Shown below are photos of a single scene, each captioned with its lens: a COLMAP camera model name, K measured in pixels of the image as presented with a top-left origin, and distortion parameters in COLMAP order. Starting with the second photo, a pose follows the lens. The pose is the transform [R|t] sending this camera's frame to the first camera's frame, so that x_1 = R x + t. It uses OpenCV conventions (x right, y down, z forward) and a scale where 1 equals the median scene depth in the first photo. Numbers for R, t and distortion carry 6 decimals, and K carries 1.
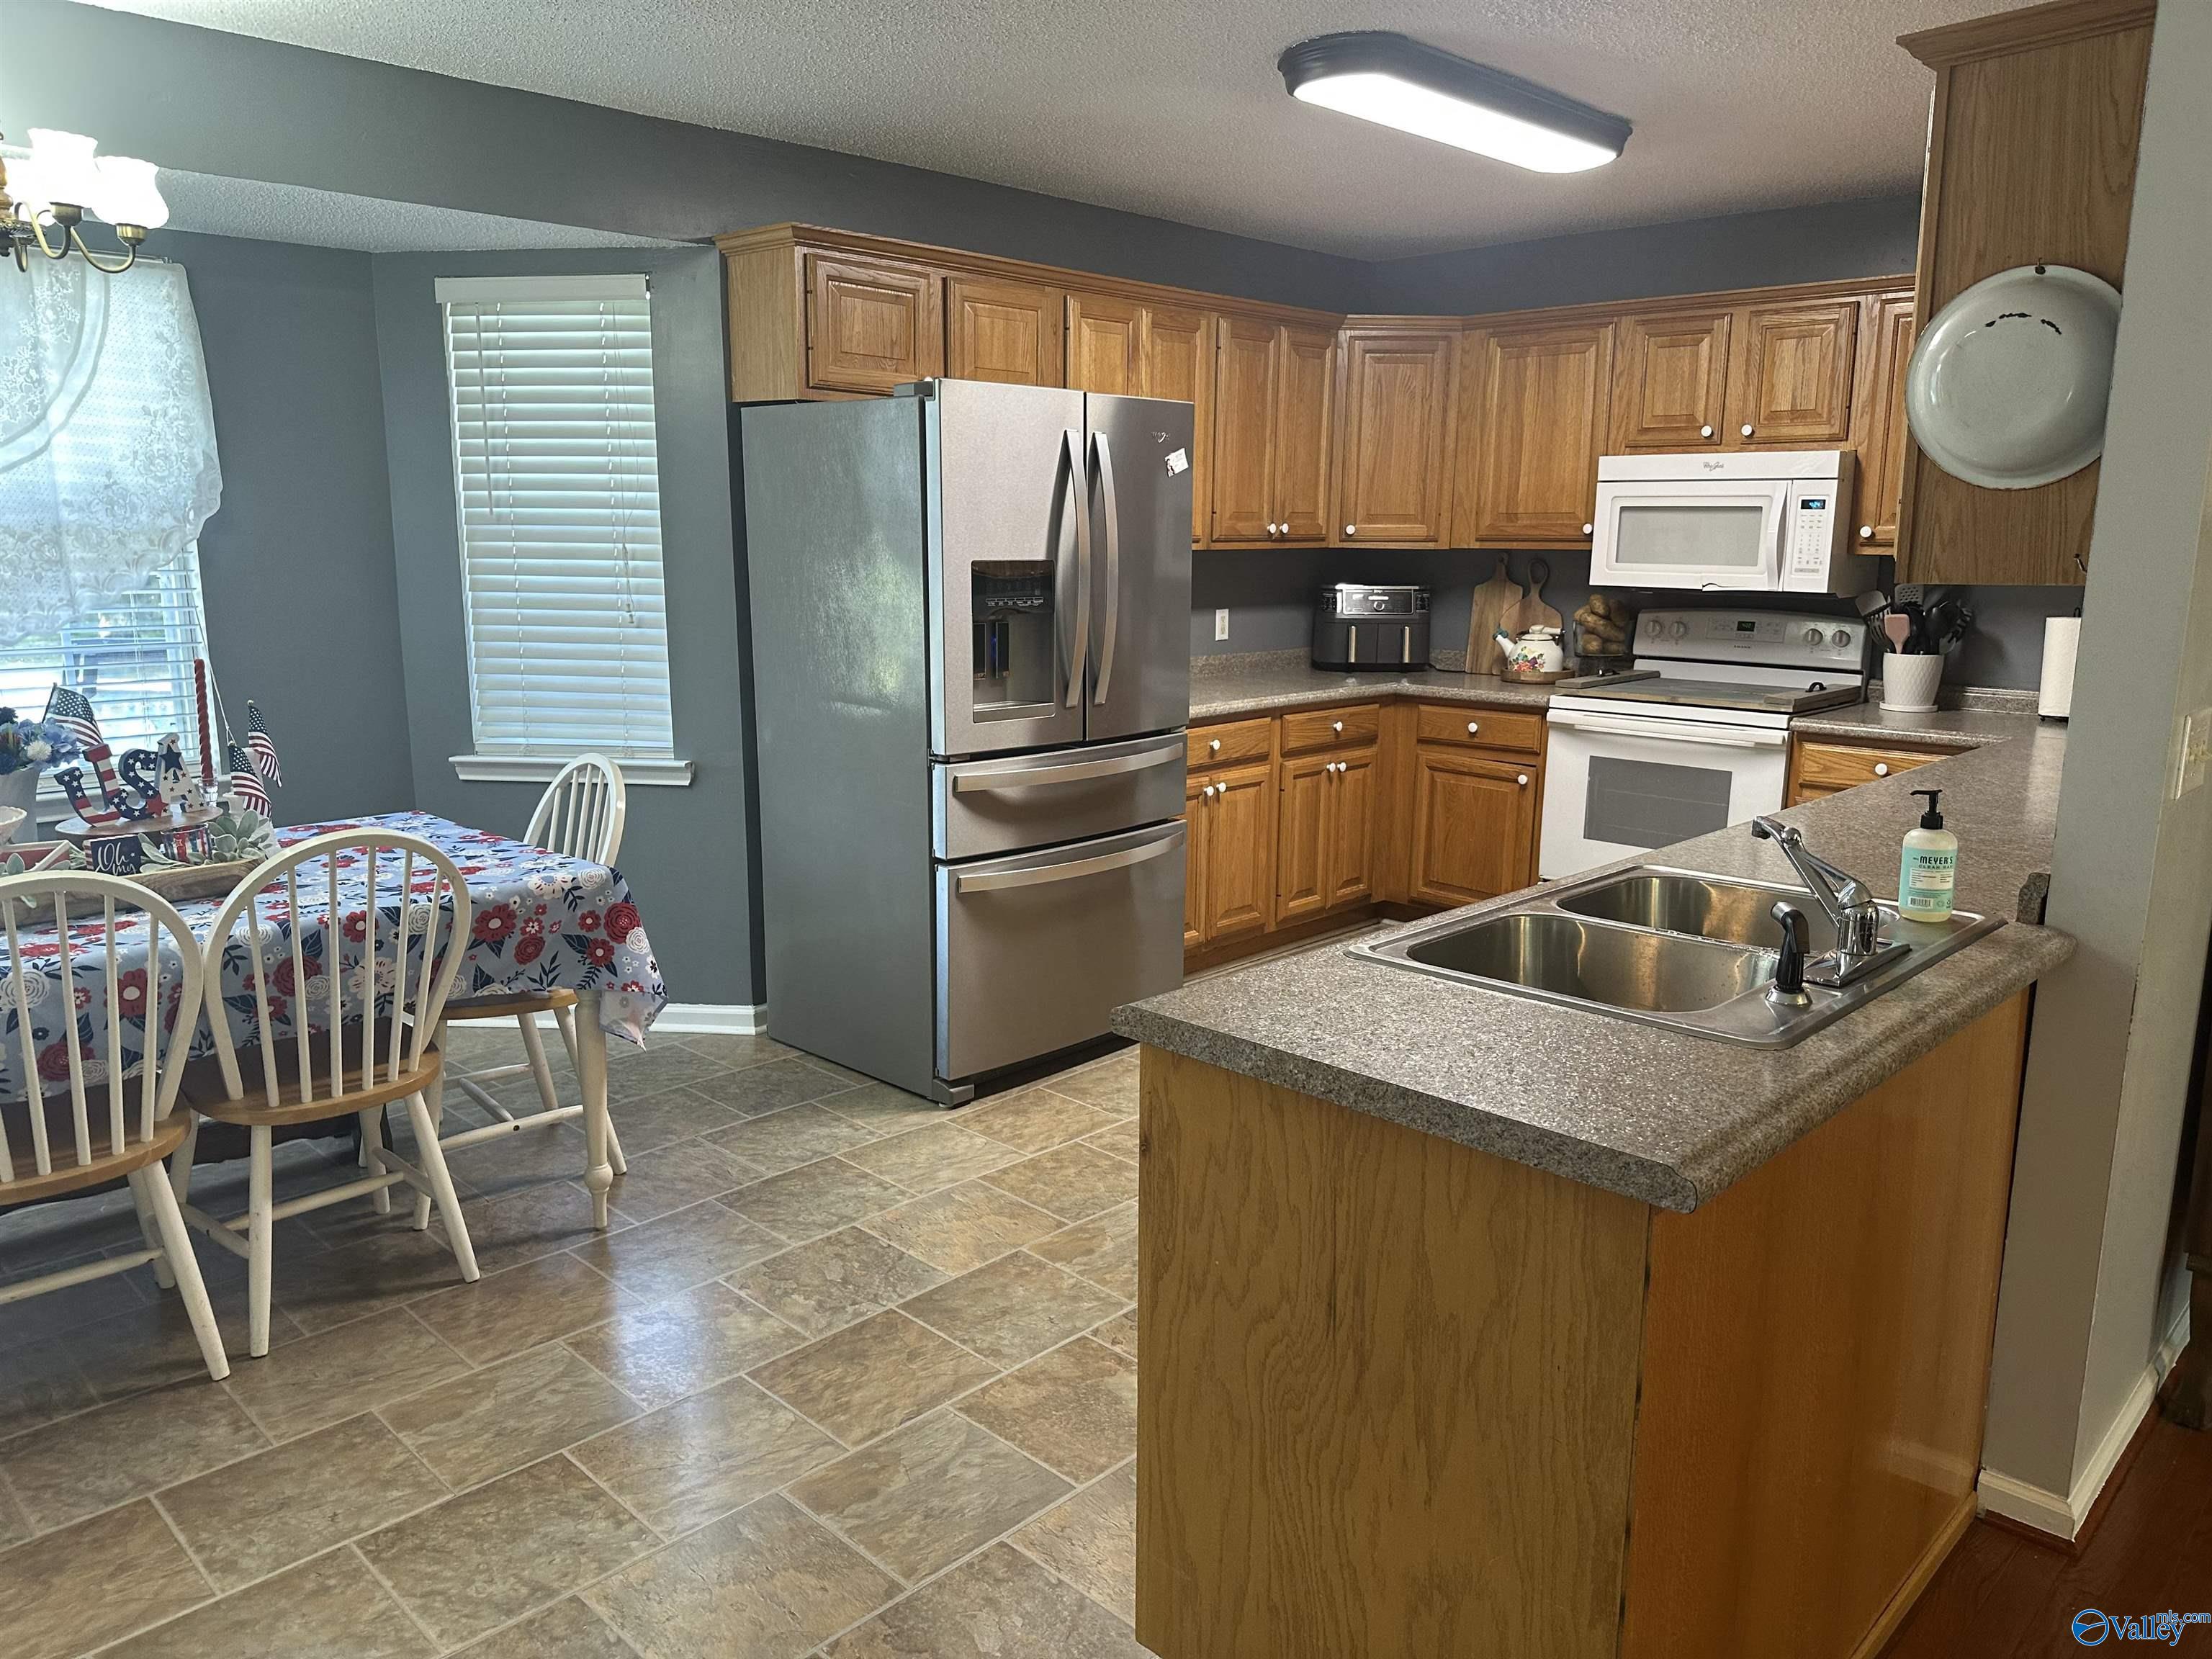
lens RADIAL K [[1555.2, 0, 1087.8], [0, 1555.2, 831.4], [0, 0, 1]] dist [0.115798, -0.174747]
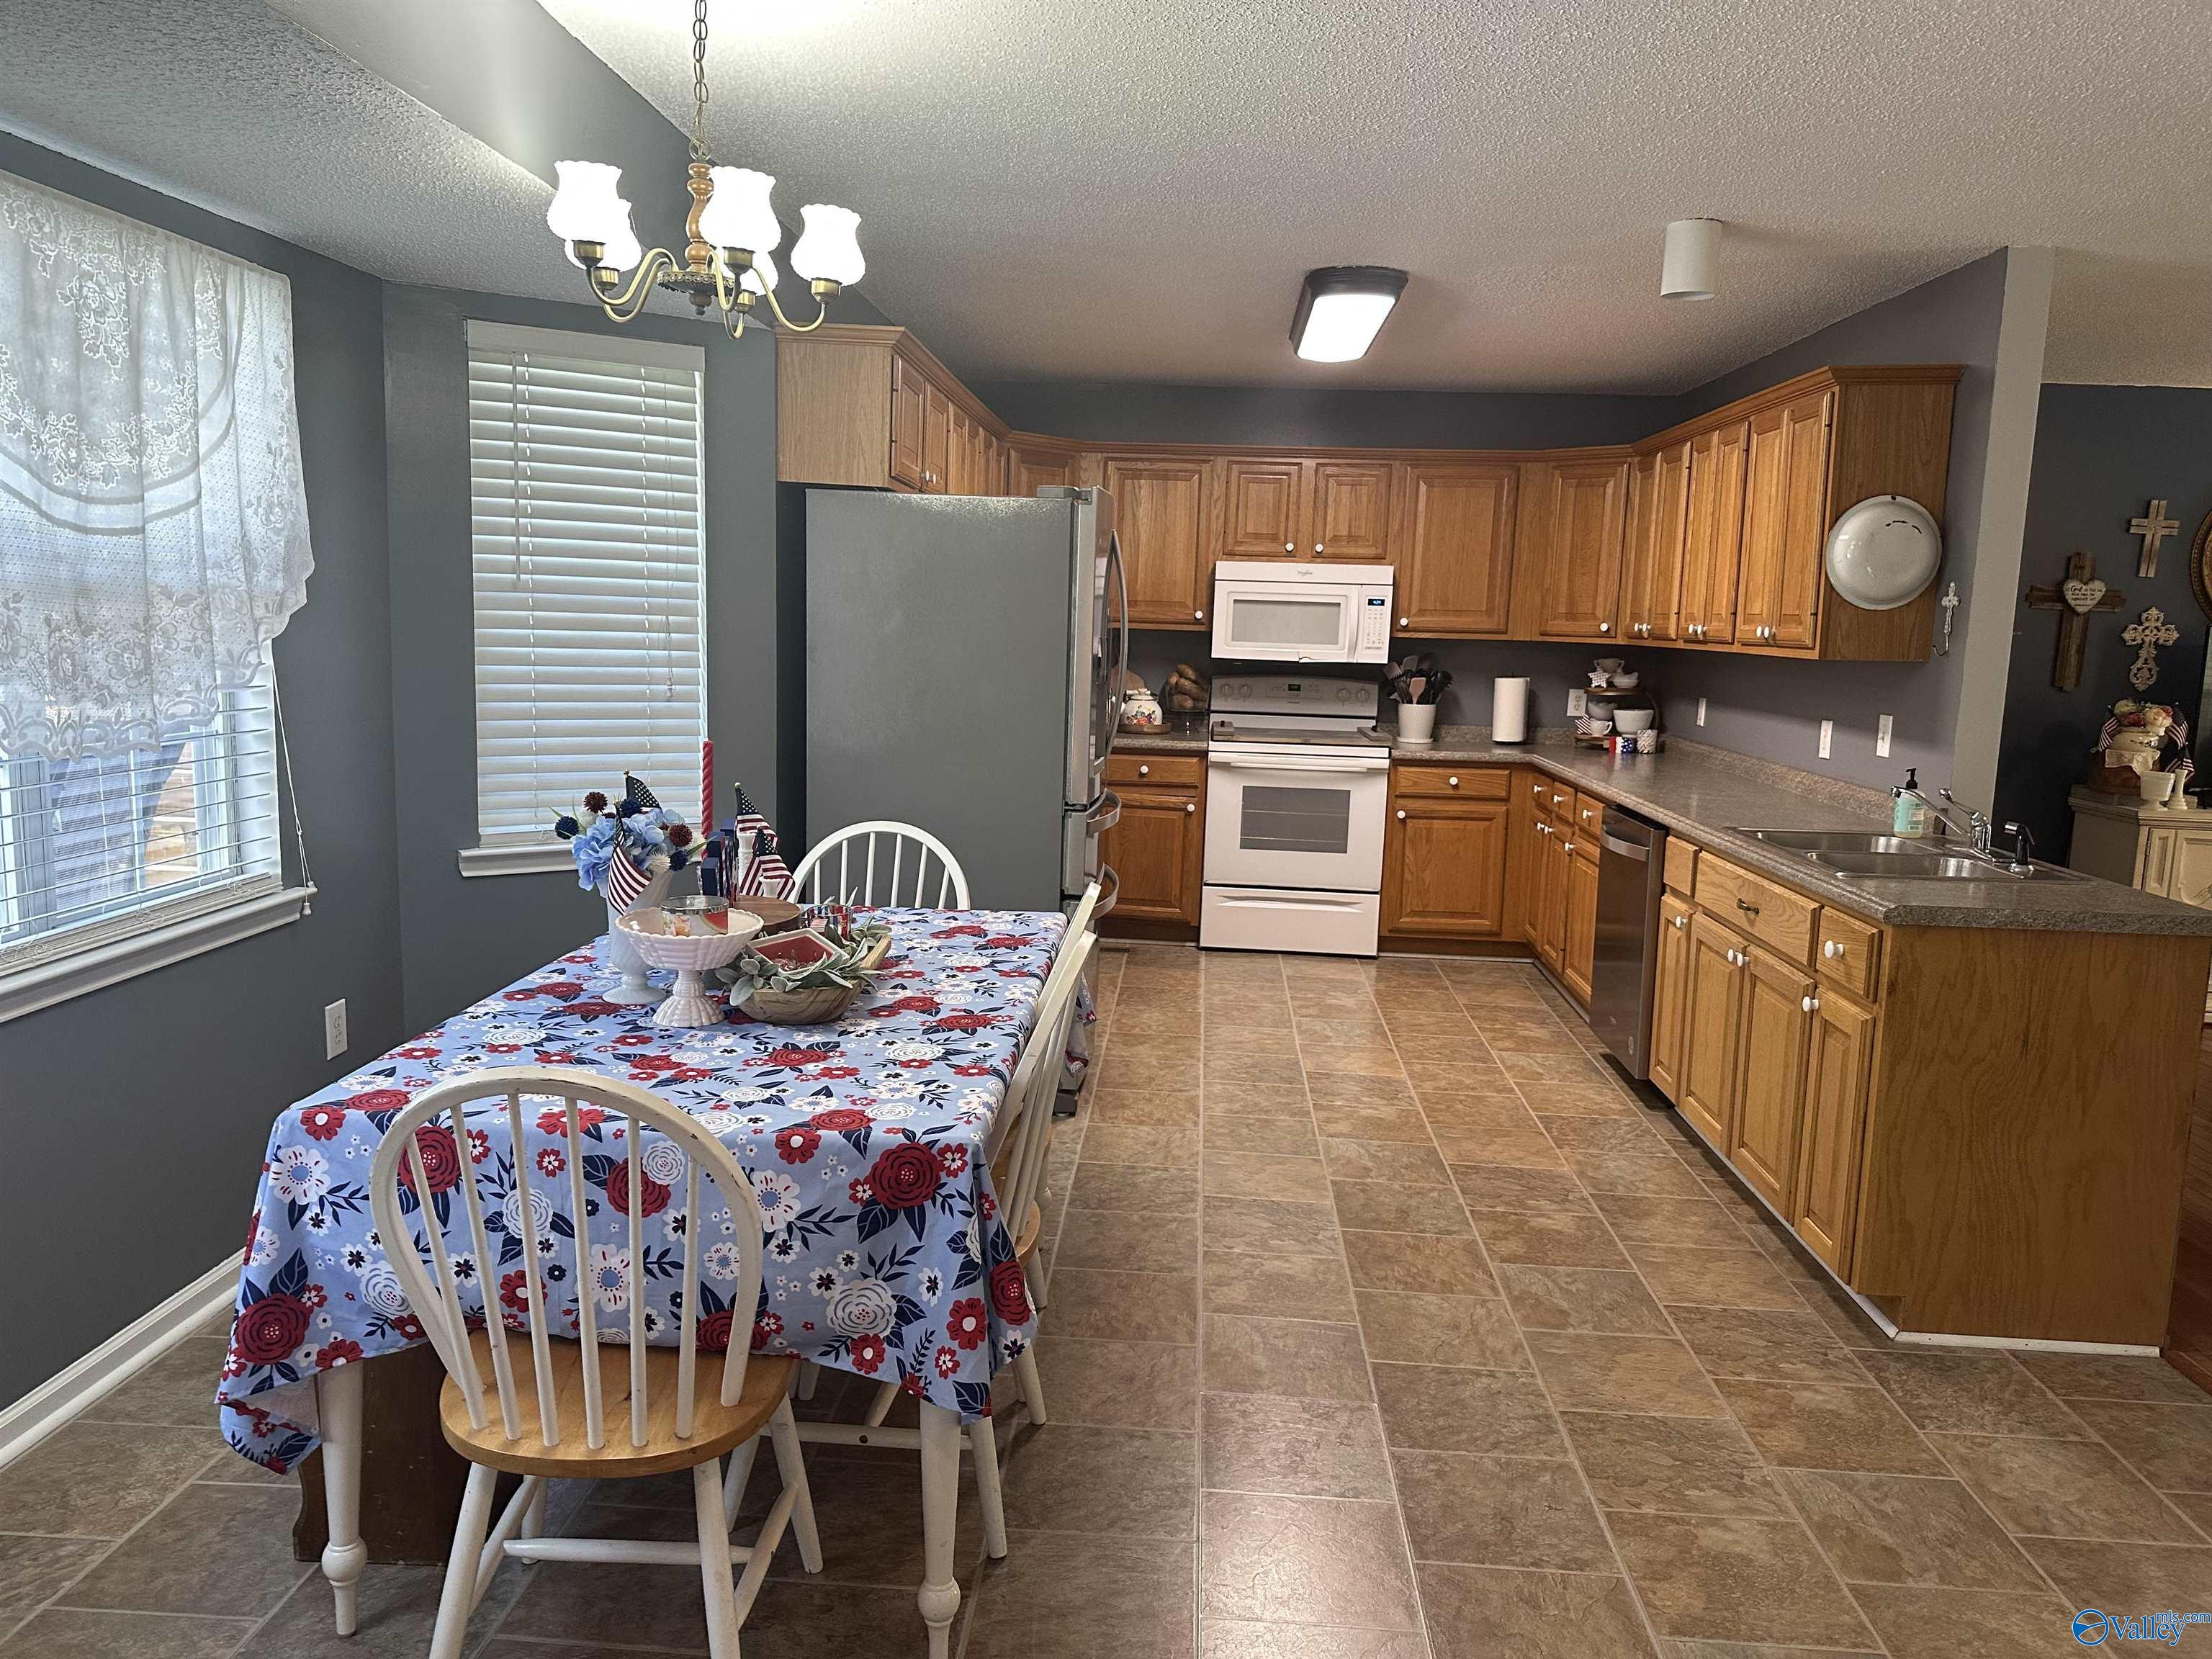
lens RADIAL K [[1556.9, 0, 1102.9], [0, 1556.9, 834.7], [0, 0, 1]] dist [0.038149, -0.048114]
pose [[0.755371, -0.074615, 0.651036, -0.726925], [0.098948, 0.995092, -0.000758, -0.021149], [-0.647784, 0.064991, 0.759047, 0.104050]]
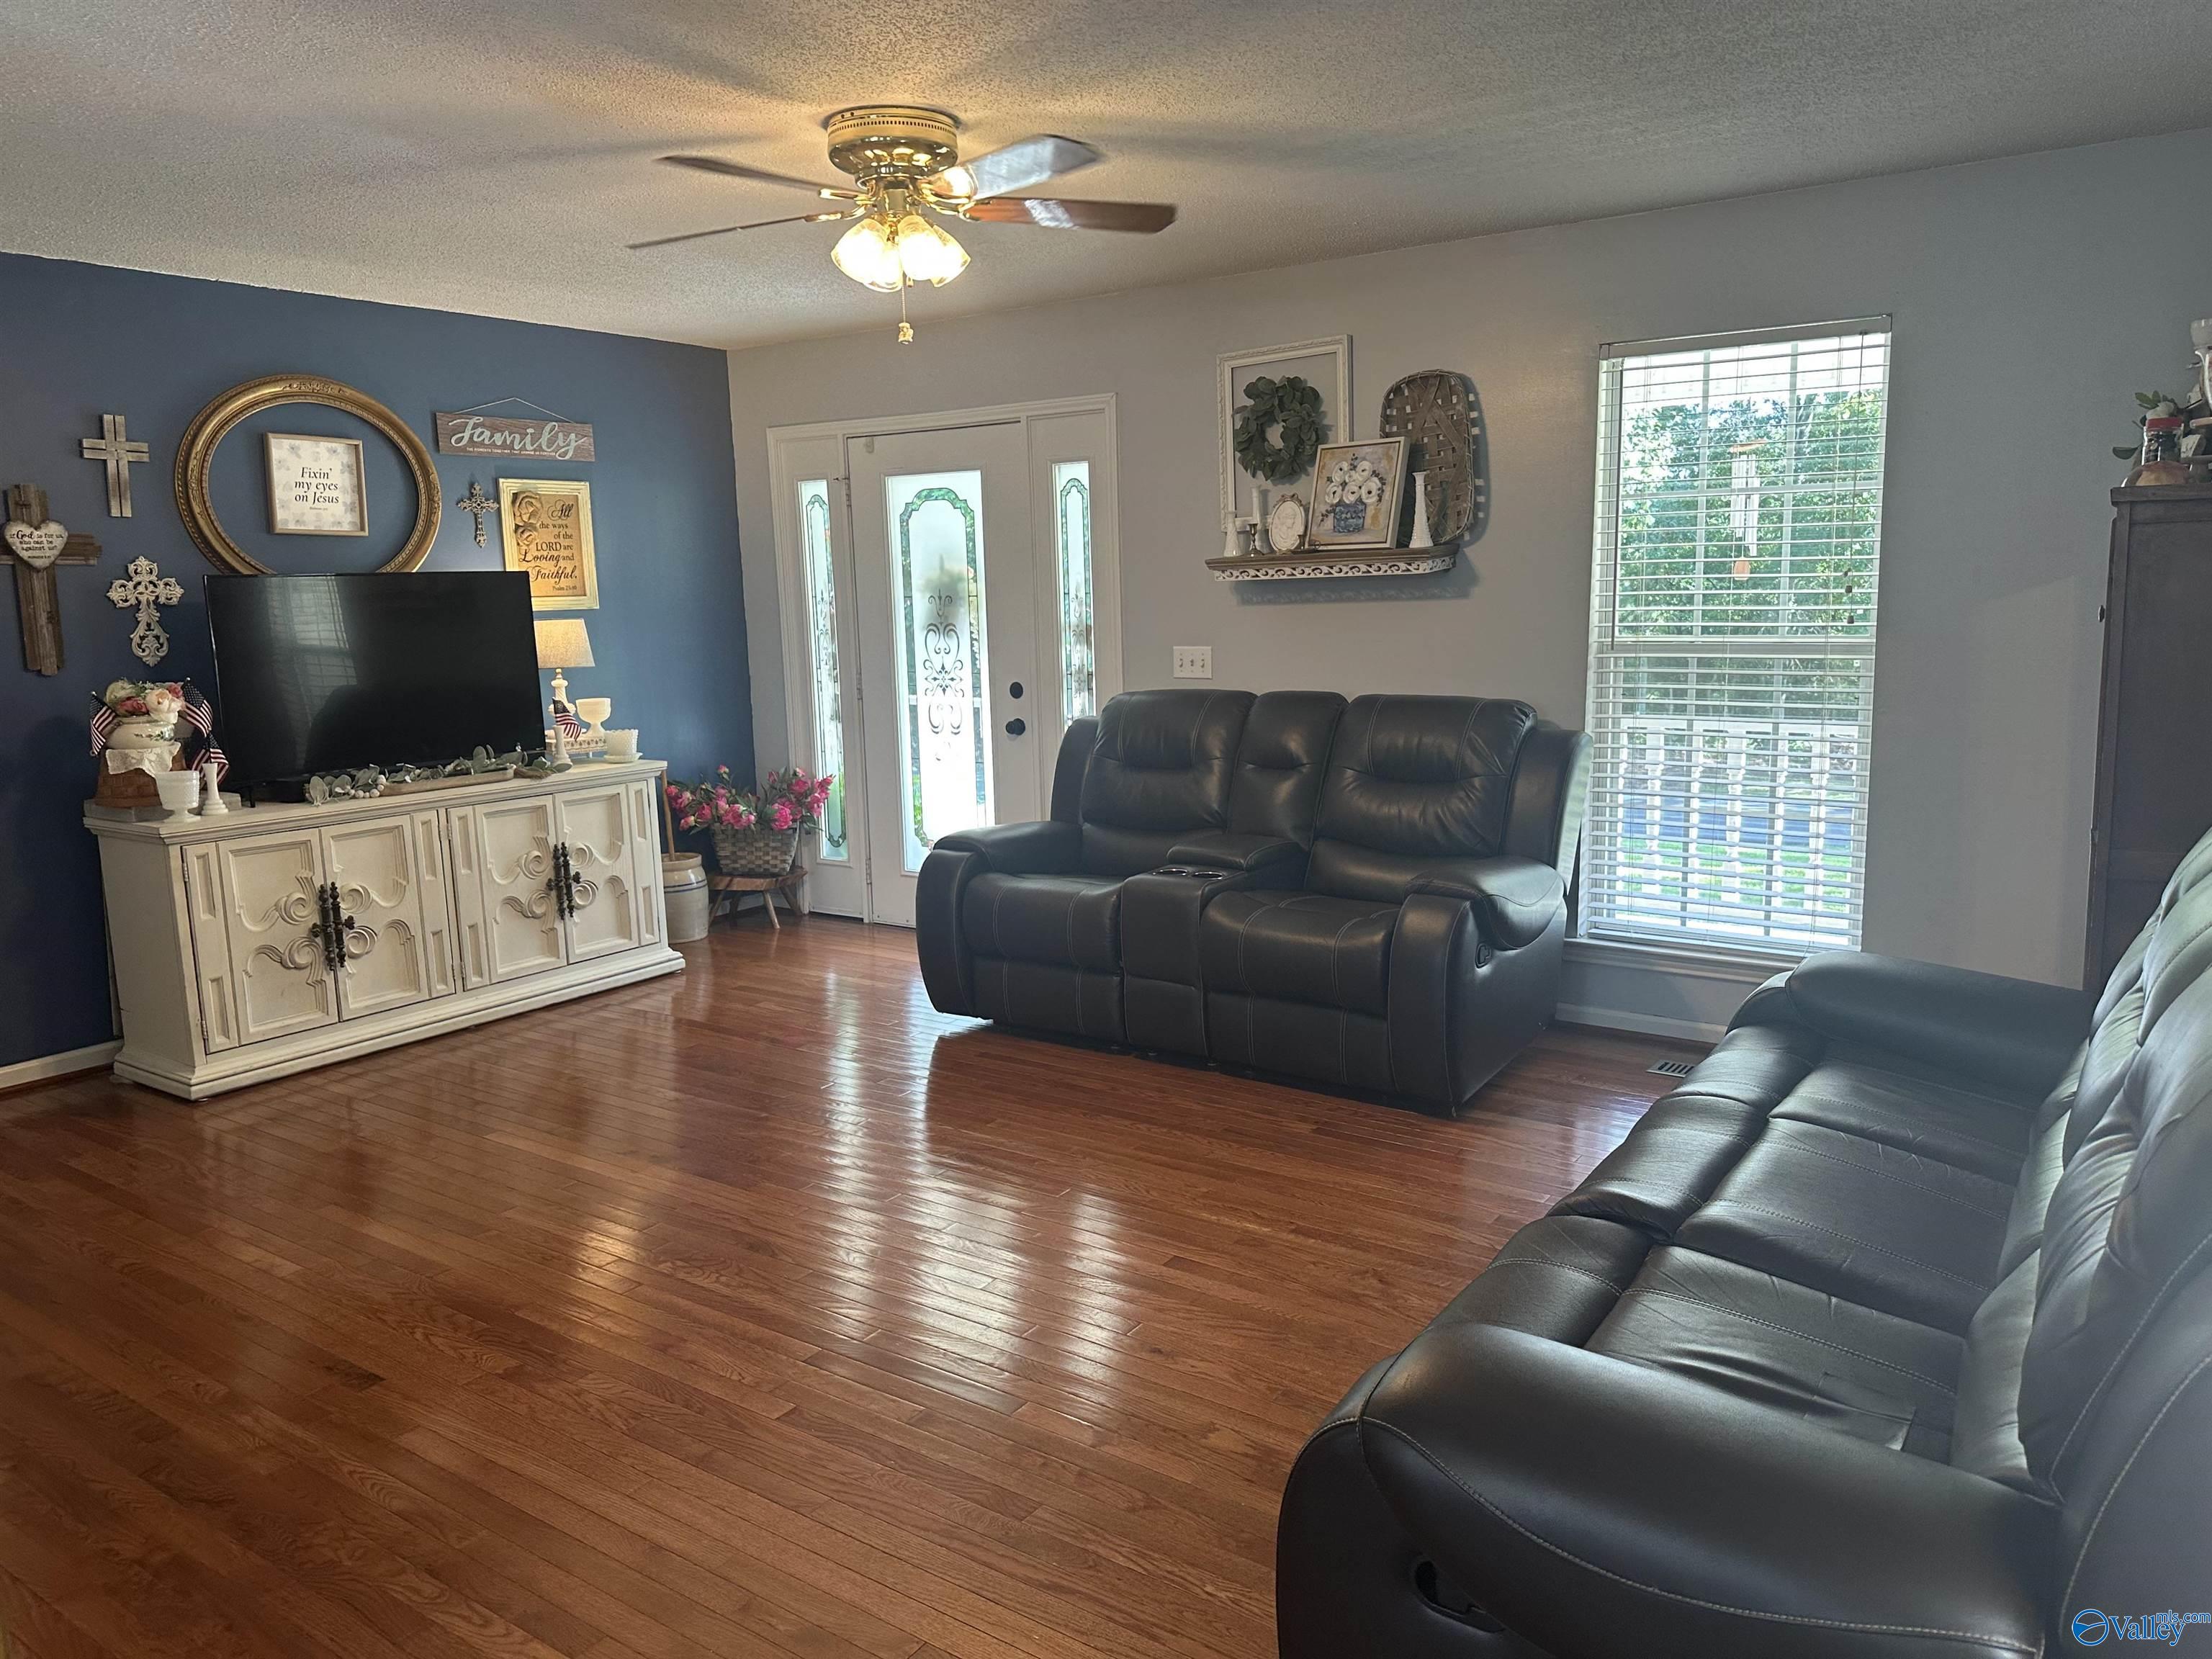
lens RADIAL K [[1556.9, 0, 1102.9], [0, 1556.9, 834.7], [0, 0, 1]] dist [0.038149, -0.048114]
pose [[-0.161525, -0.162663, 0.973371, -0.254724], [0.214226, 0.957024, 0.195481, -0.017434], [-0.963336, 0.240097, -0.119737, 0.084134]]
